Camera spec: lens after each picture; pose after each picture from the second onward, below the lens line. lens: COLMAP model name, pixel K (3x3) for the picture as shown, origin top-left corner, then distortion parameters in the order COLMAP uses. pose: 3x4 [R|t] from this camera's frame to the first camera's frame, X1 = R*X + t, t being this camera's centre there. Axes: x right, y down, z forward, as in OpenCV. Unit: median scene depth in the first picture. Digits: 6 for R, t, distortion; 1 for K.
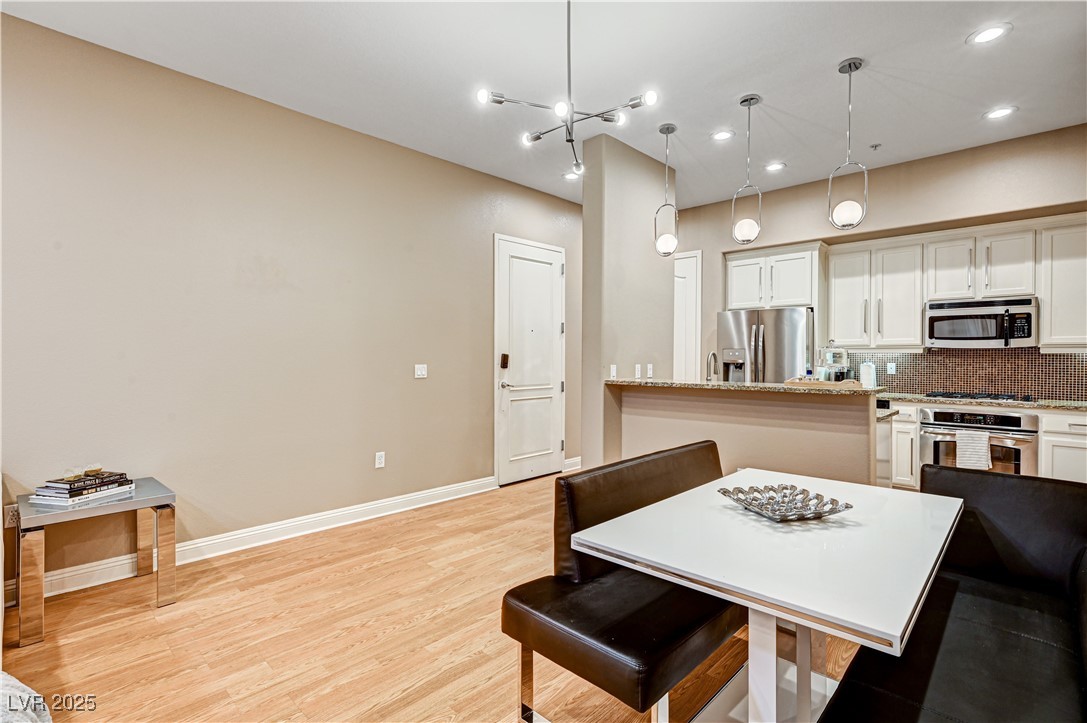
lens RADIAL K [[522.3, 0, 543.5], [0, 522.3, 361.5], [0, 0, 1]] dist [0.002090, 0.000512]
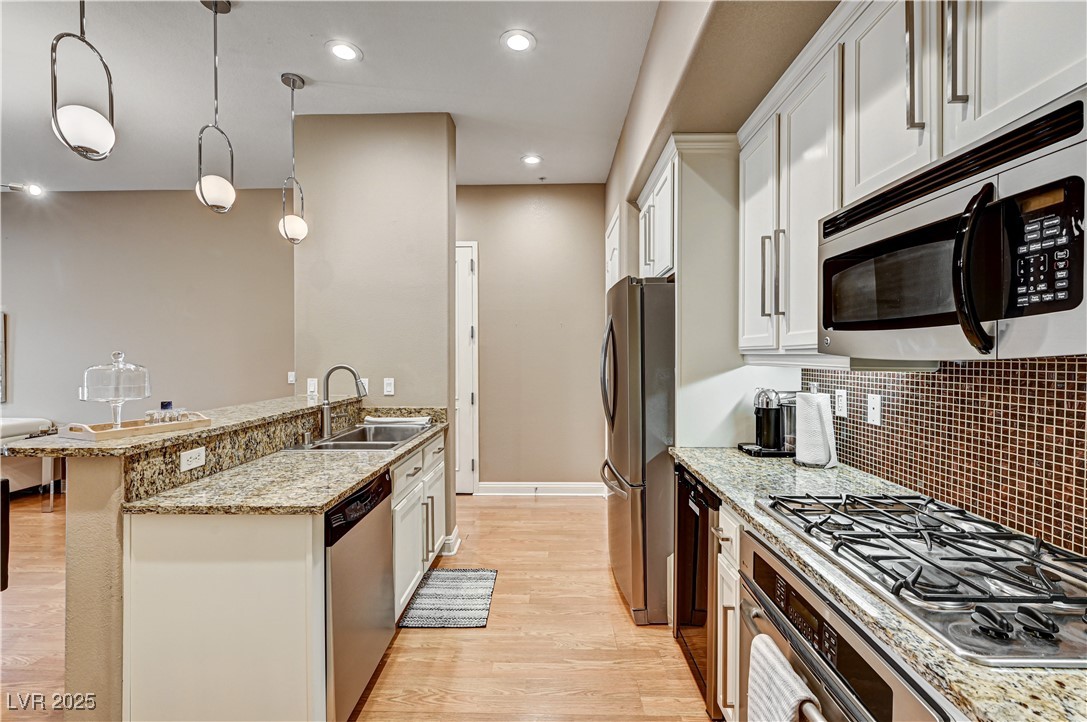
lens RADIAL K [[463.8, 0, 543.5], [0, 463.8, 361.0], [0, 0, 1]] dist [0.001332, 0.000078]
pose [[0.671877, 0.006406, -0.740635, 1.157788], [-0.004245, 0.999979, 0.004798, -0.032988], [0.740651, -0.000080, 0.671890, 0.933040]]
